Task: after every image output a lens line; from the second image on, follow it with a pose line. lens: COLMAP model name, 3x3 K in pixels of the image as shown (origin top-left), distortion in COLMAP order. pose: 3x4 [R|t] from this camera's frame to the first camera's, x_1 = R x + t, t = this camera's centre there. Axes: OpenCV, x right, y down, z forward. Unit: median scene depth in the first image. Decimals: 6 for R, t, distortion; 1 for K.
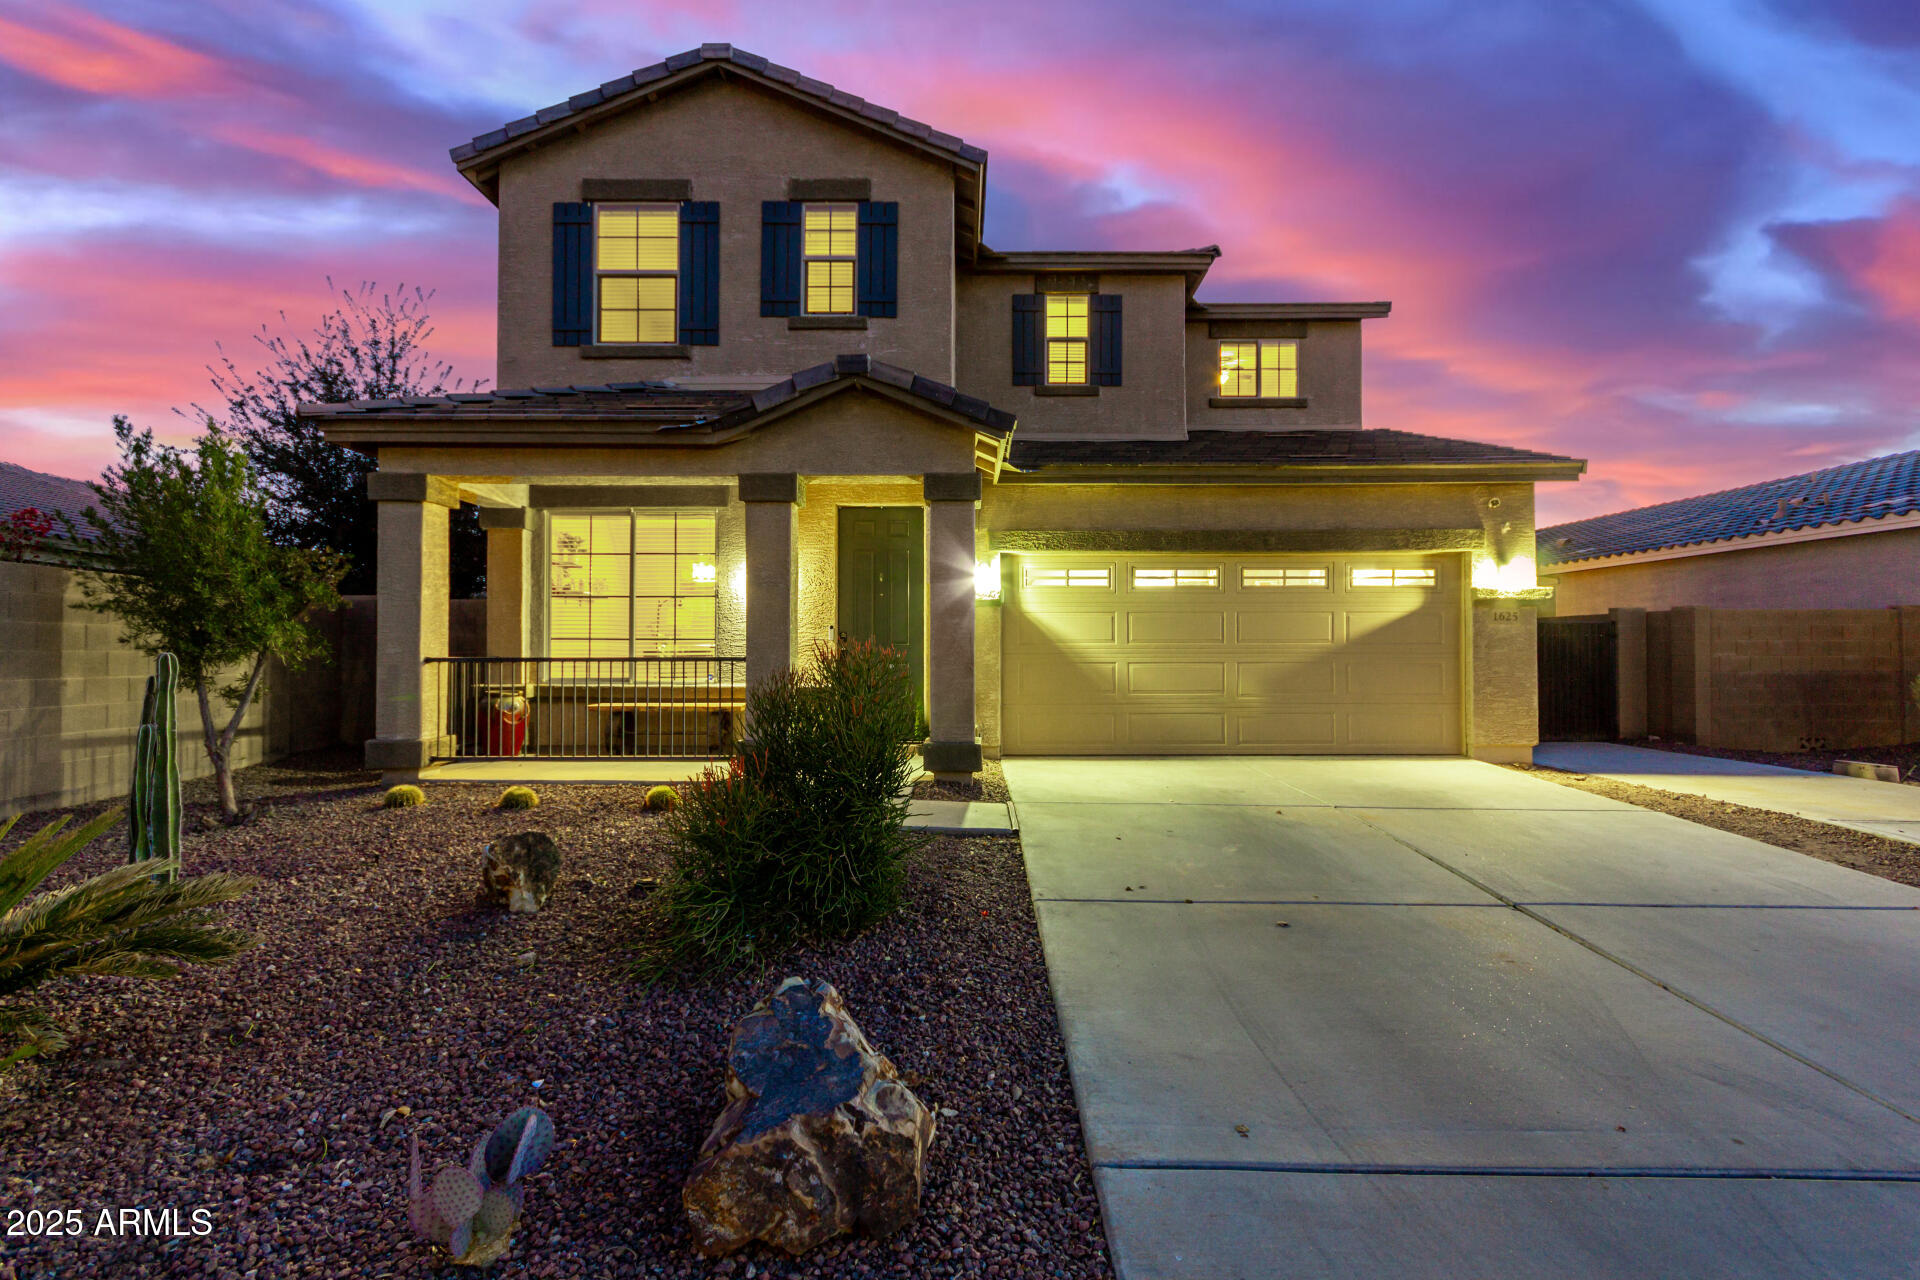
lens RADIAL K [[887.5, 0, 957.1], [0, 887.5, 640.7], [0, 0, 1]] dist [0.002180, 0.002585]
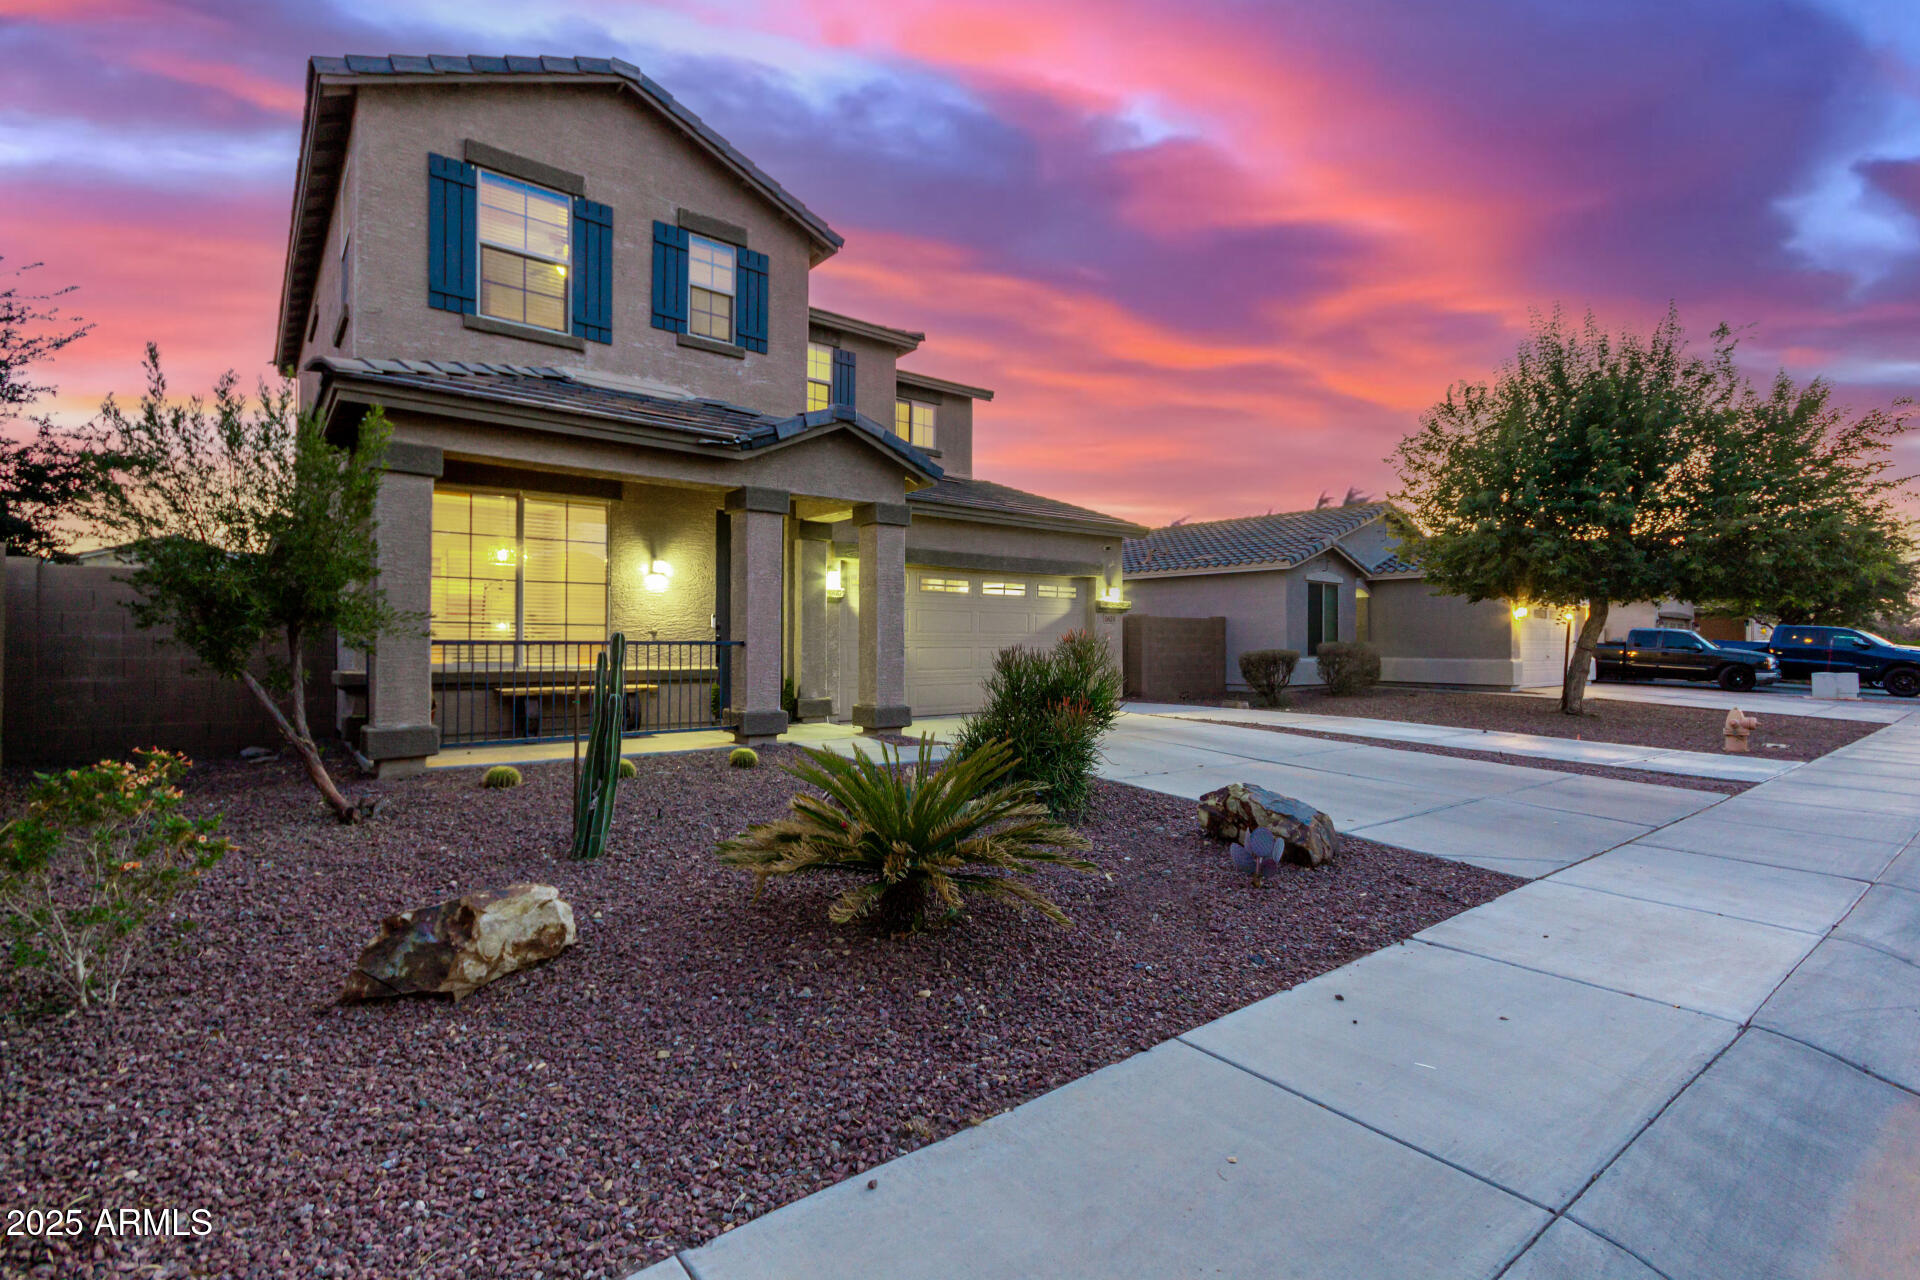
lens RADIAL K [[887.5, 0, 951.0], [0, 887.5, 642.5], [0, 0, 1]] dist [0.002180, 0.002585]
pose [[0.779033, 0.005140, 0.626962, -0.611274], [-0.012998, 0.999884, 0.007953, 0.005562], [-0.626848, -0.014345, 0.779009, -0.075150]]
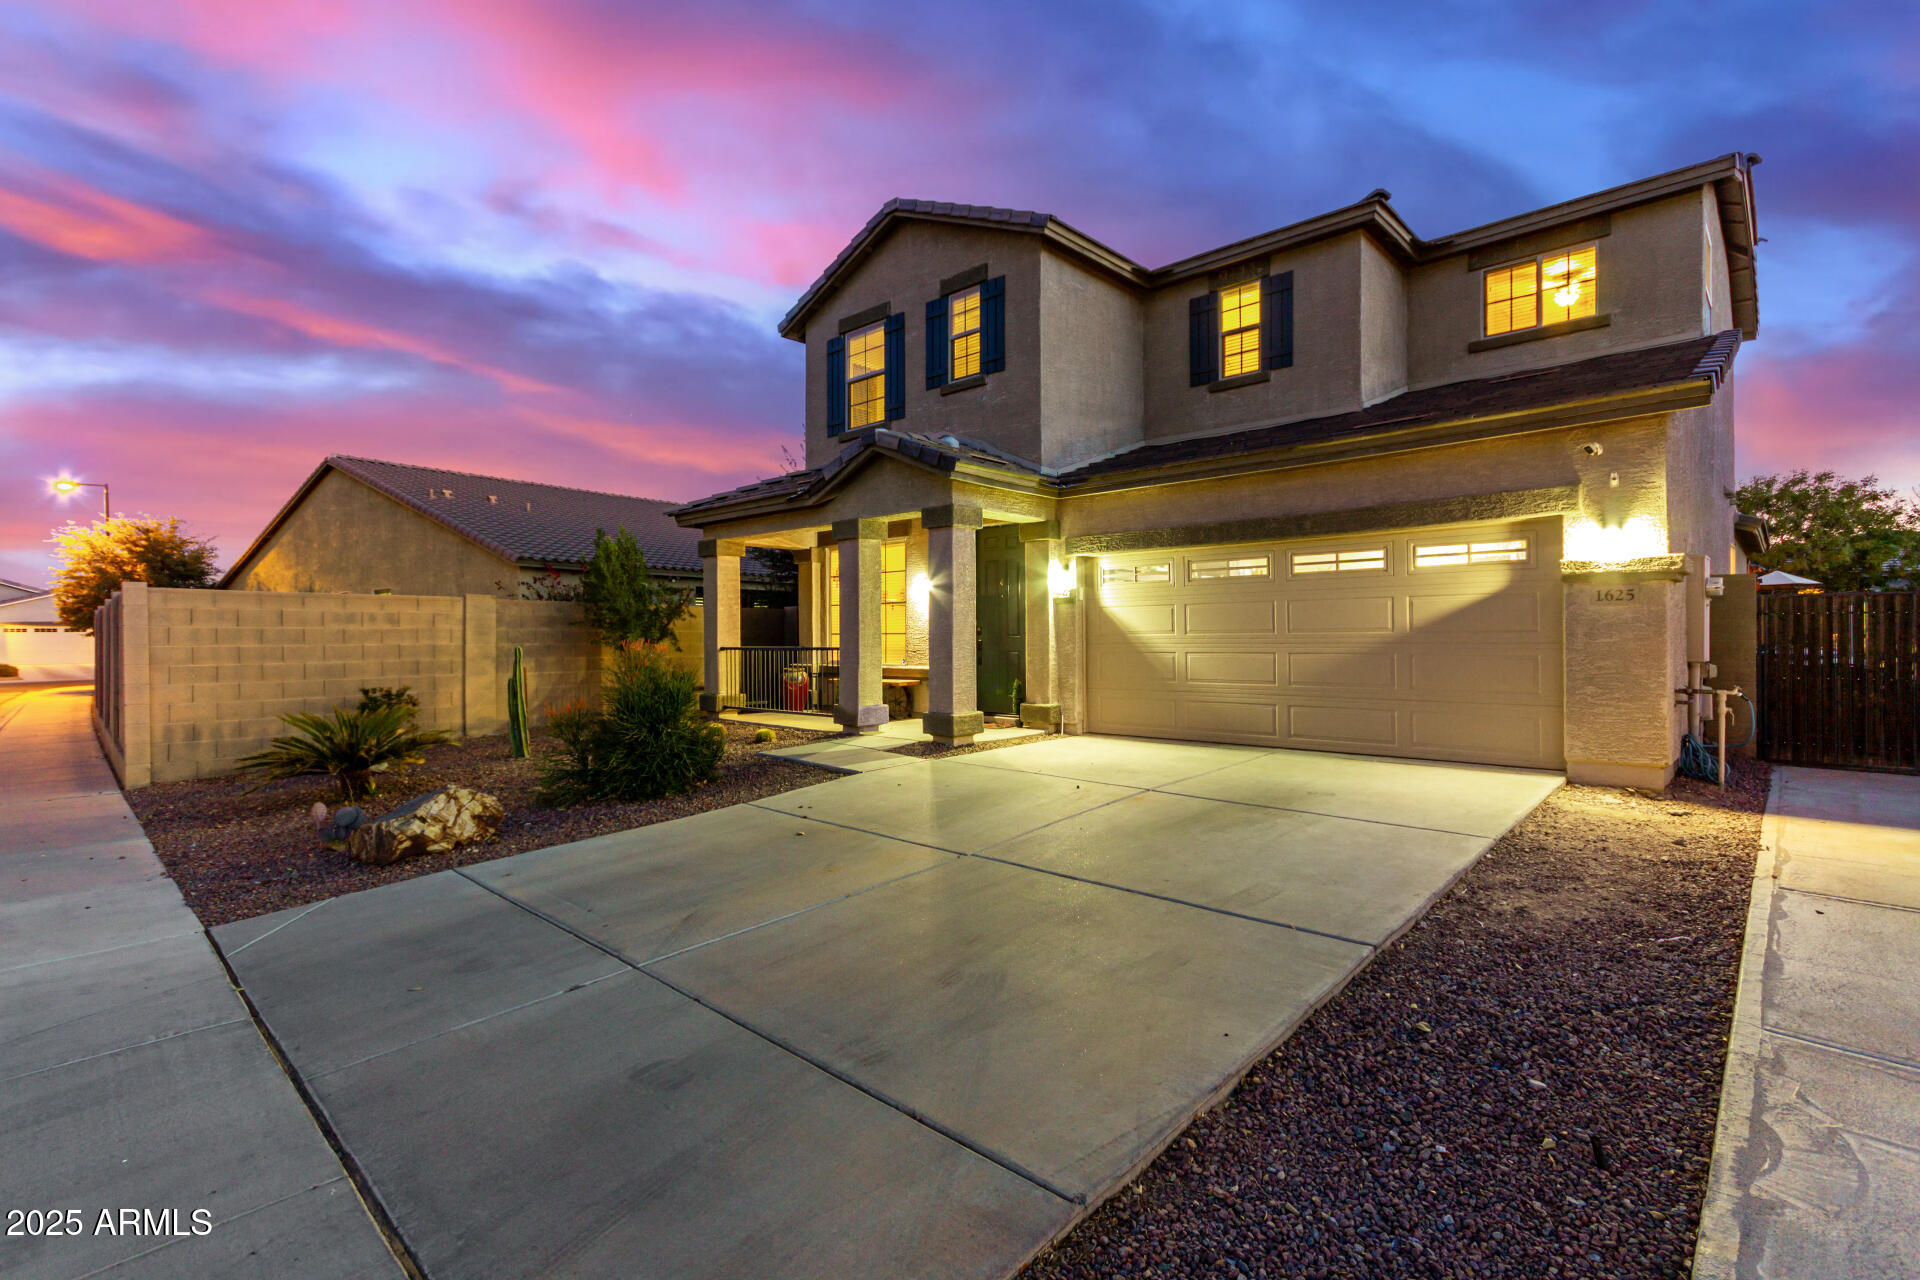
lens RADIAL K [[887.5, 0, 957.9], [0, 887.5, 638.8], [0, 0, 1]] dist [0.002180, 0.002585]
pose [[0.734941, -0.004780, -0.678114, 0.711123], [0.014458, 0.999858, 0.008622, -0.004454], [0.677977, -0.016141, 0.734906, 0.049752]]
